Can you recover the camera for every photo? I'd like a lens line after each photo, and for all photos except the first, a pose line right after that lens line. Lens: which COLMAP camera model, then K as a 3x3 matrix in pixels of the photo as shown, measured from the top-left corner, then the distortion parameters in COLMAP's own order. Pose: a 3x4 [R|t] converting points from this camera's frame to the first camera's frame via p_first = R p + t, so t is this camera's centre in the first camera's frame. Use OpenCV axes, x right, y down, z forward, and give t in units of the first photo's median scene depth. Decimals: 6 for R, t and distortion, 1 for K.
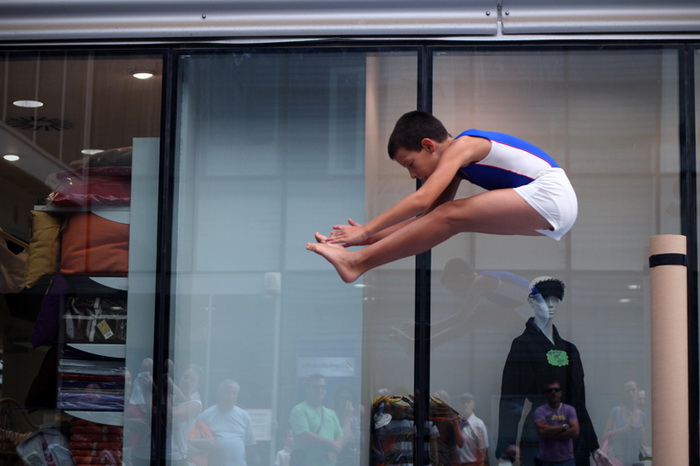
lens RADIAL K [[1620.9, 0, 350.0], [0, 1620.9, 233.0], [0, 0, 1]] dist [-0.066783, 0.034056]
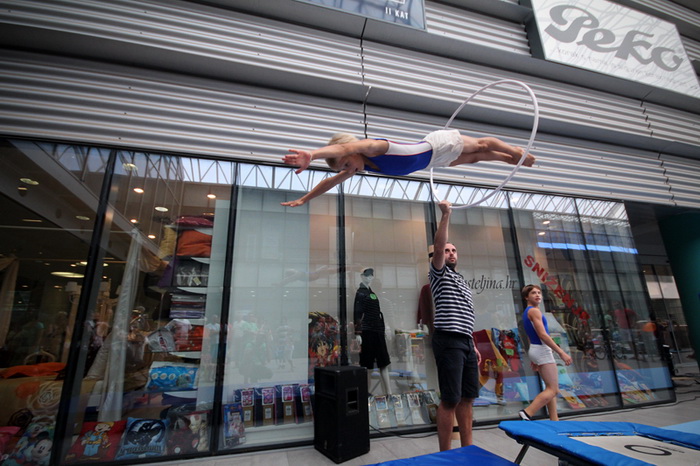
lens RADIAL K [[329.5, 0, 351.4], [0, 329.5, 238.5], [0, 0, 1]] dist [-0.000462, -0.010531]
pose [[0.931655, 0.064705, 0.357537, -0.119212], [-0.008744, 0.987724, -0.155967, 0.070250], [-0.363240, 0.142181, 0.920783, 0.498257]]
